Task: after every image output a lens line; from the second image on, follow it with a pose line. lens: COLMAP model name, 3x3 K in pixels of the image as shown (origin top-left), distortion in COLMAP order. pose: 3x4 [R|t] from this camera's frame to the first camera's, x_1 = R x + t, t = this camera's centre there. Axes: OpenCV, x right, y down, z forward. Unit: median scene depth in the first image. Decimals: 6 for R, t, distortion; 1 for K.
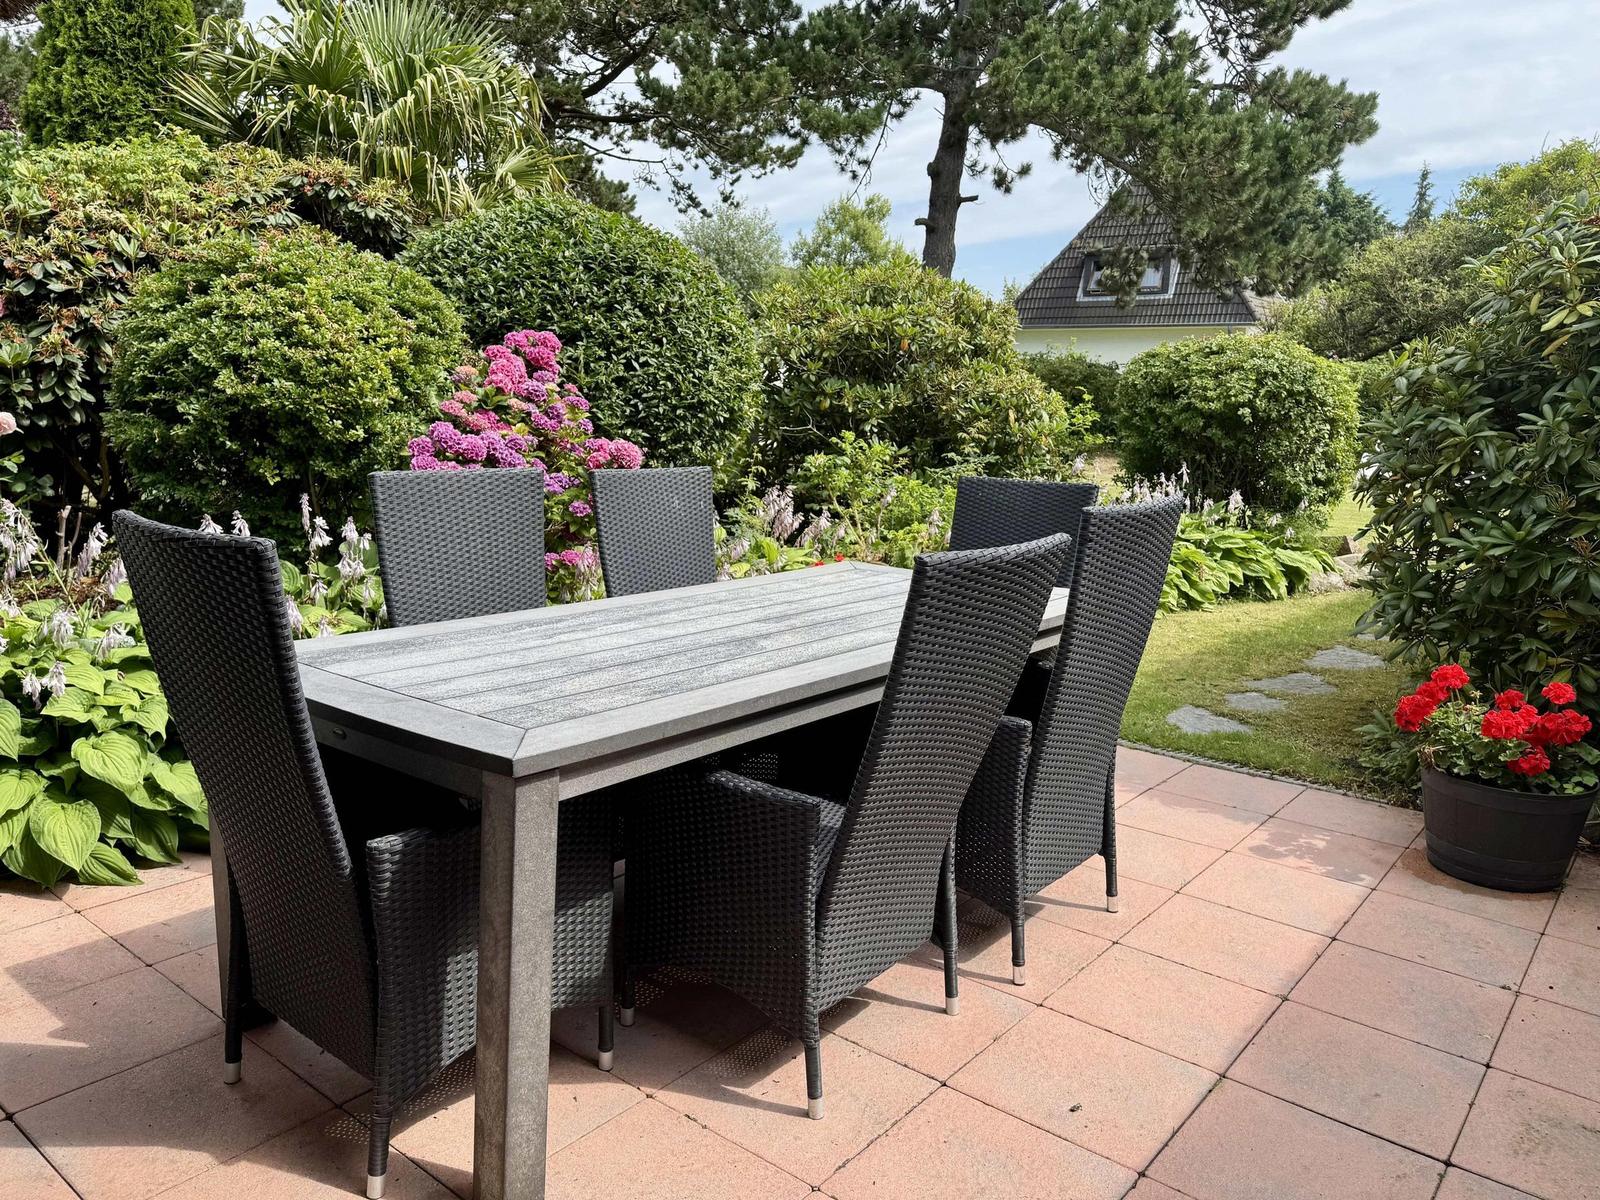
lens RADIAL K [[1160.2, 0, 802.6], [0, 1160.2, 604.7], [0, 0, 1]] dist [0.088815, -0.108341]
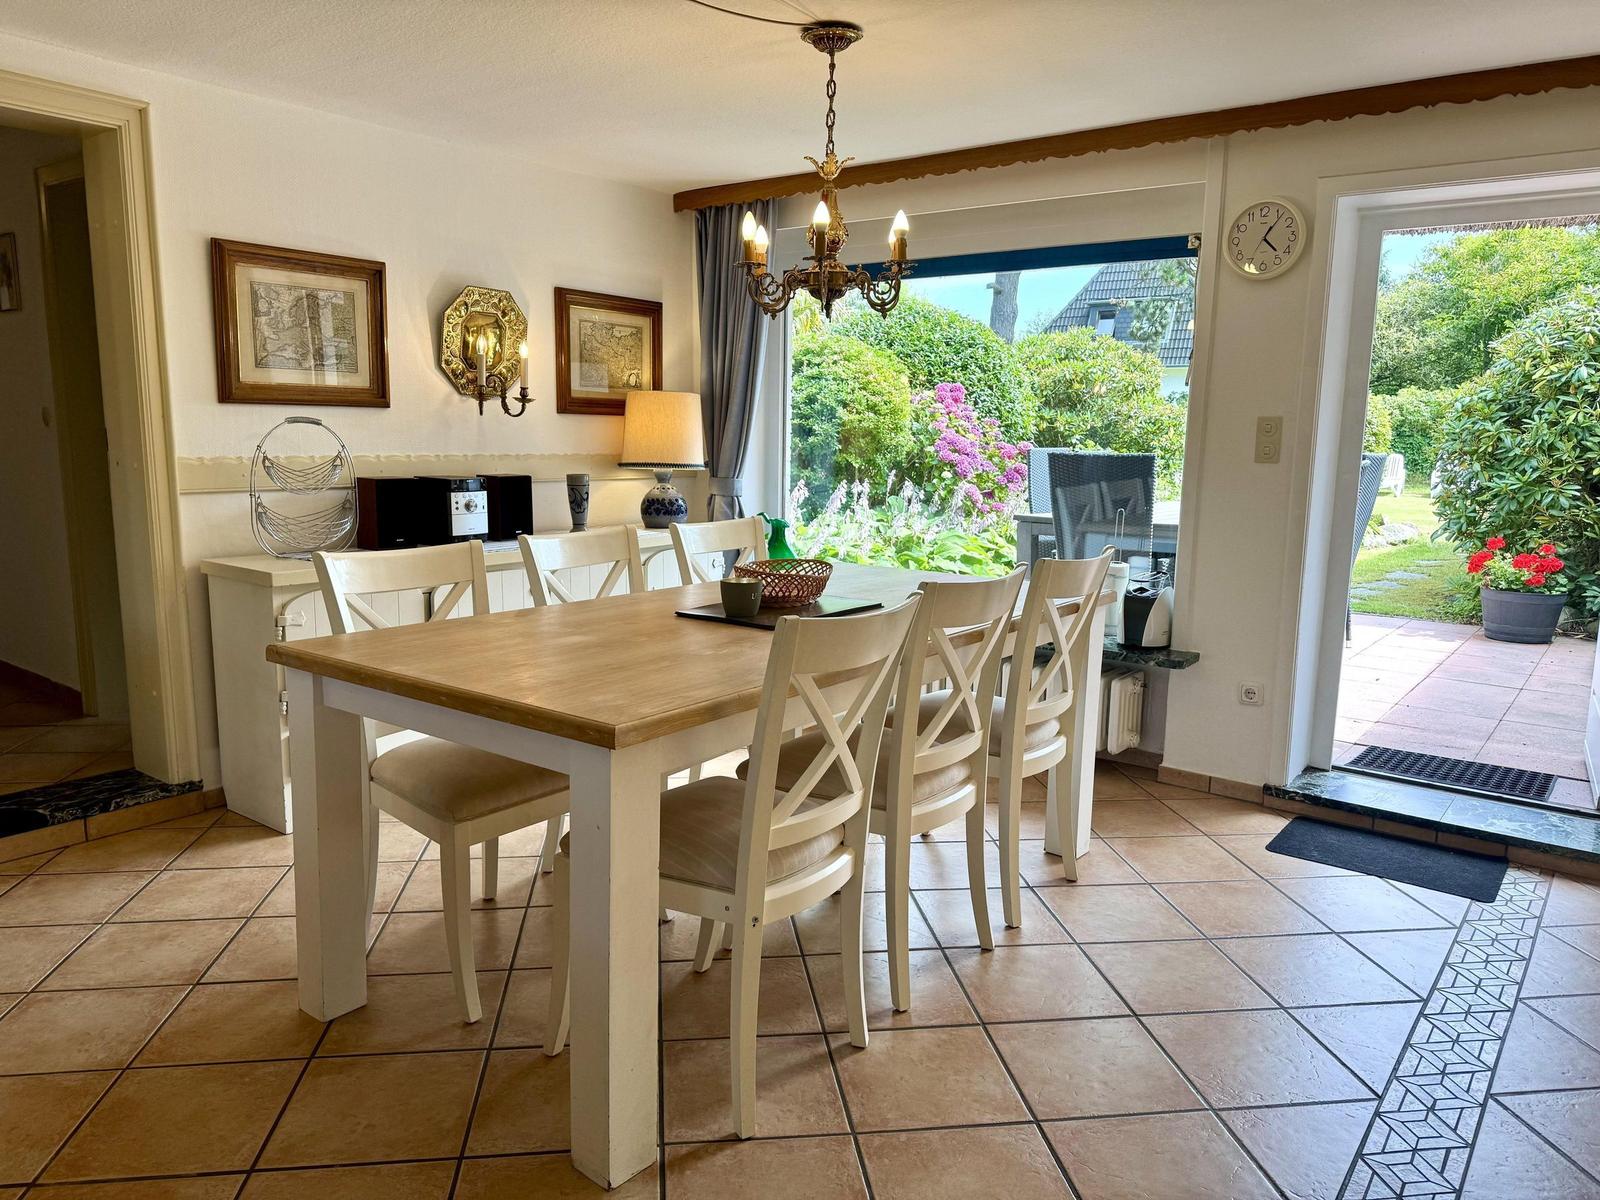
lens RADIAL K [[1115.6, 0, 801.0], [0, 1115.6, 609.2], [0, 0, 1]] dist [0.042086, -0.046658]
pose [[0.999808, -0.013736, 0.013970, -0.618153], [0.014030, 0.999678, -0.021152, 0.174611], [-0.013675, 0.021344, 0.999679, -0.847594]]
